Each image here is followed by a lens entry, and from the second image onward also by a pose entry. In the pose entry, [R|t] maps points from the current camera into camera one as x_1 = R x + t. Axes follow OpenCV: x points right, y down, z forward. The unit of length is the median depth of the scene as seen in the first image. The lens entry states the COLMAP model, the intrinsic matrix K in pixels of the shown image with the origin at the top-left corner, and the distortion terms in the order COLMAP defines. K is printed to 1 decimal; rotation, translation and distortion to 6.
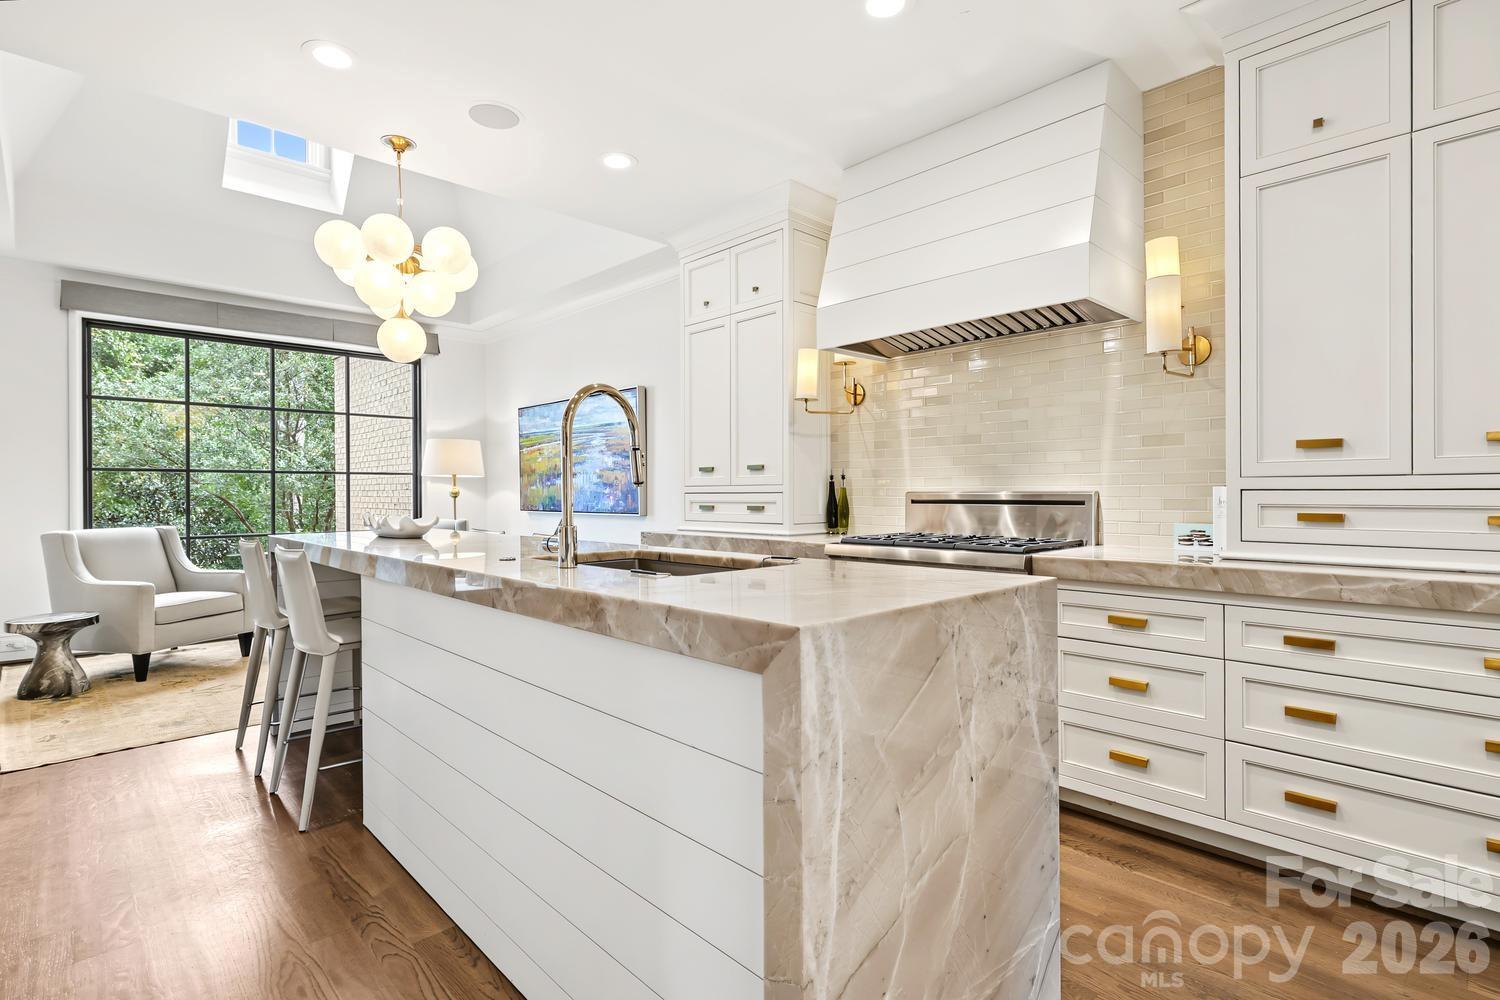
lens RADIAL K [[723.3, 0, 752.3], [0, 723.3, 496.1], [0, 0, 1]] dist [0.000311, 0.000408]
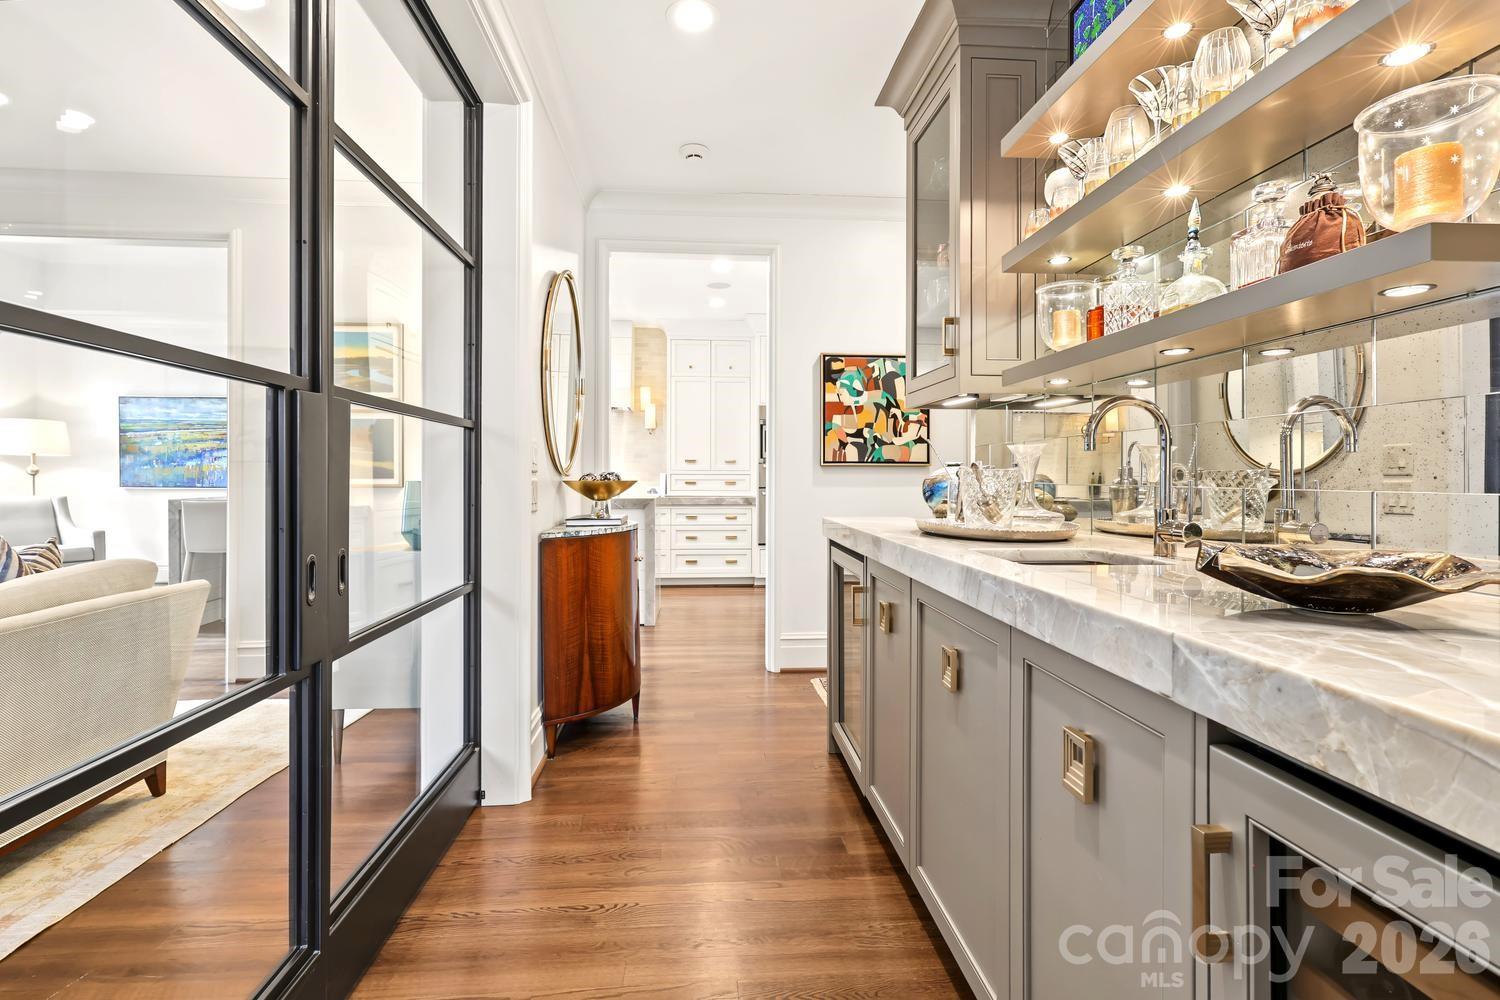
lens RADIAL K [[723.3, 0, 749.1], [0, 723.3, 486.3], [0, 0, 1]] dist [0.000311, 0.000408]
pose [[0.635168, -0.006358, 0.772347, -2.711076], [-0.003306, 0.999935, 0.010950, 0.014505], [-0.772367, -0.009508, 0.635106, -2.231129]]
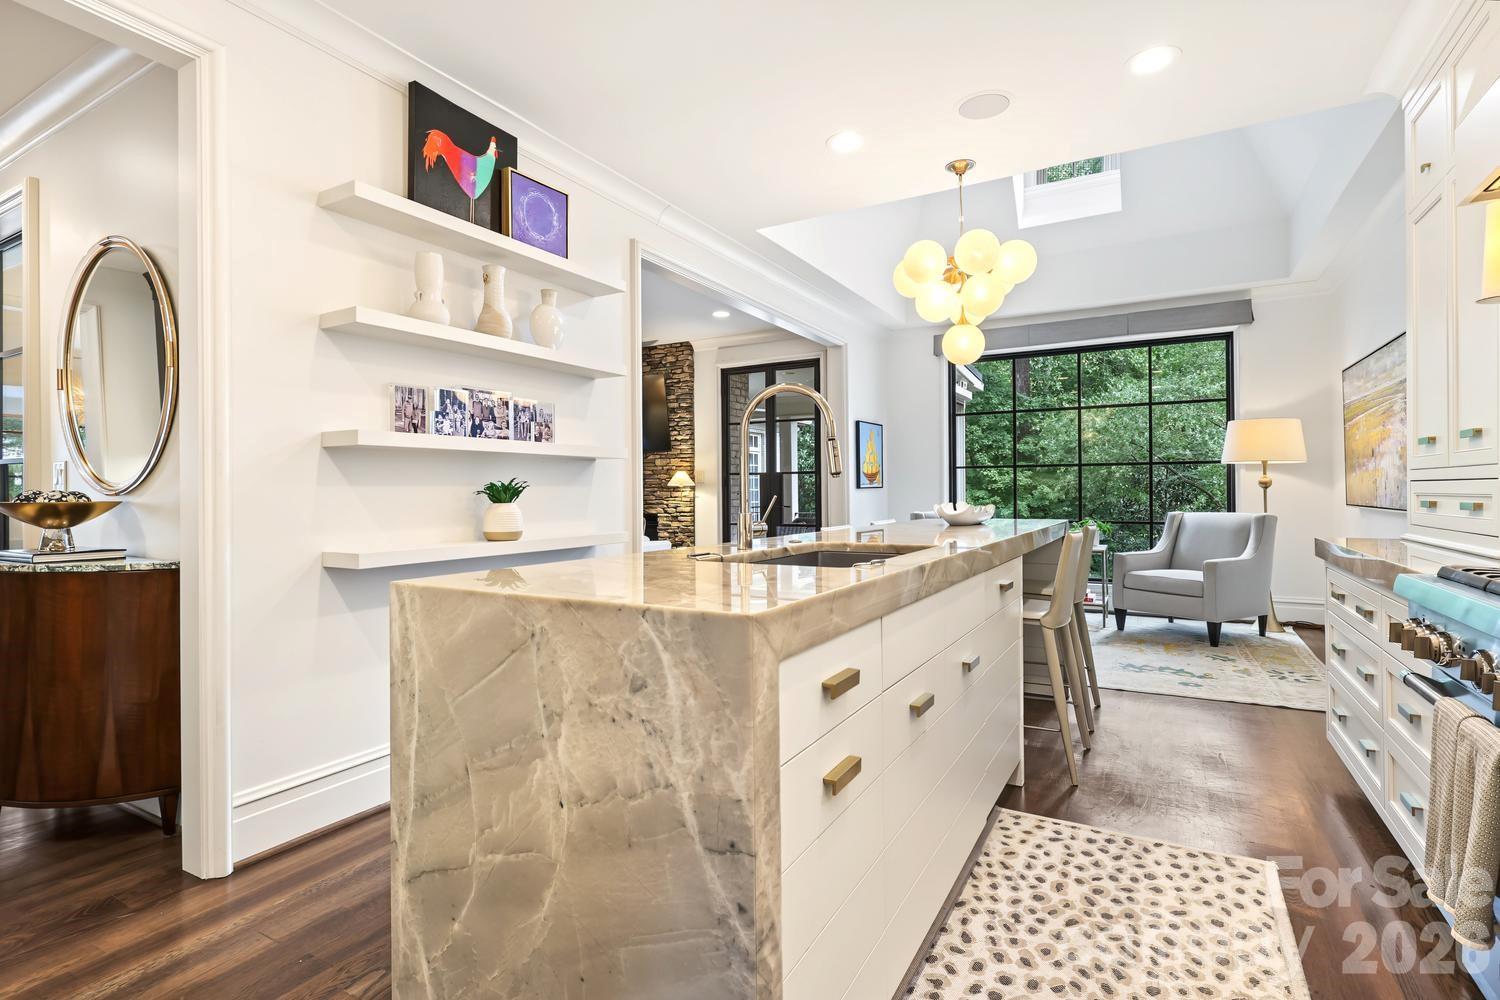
lens RADIAL K [[723.3, 0, 749.3], [0, 723.3, 490.8], [0, 0, 1]] dist [0.000311, 0.000408]
pose [[0.279536, 0.001708, -0.960134, 1.116549], [0.004112, 0.999987, 0.002977, 0.002820], [0.960126, -0.004780, 0.279526, 0.890692]]
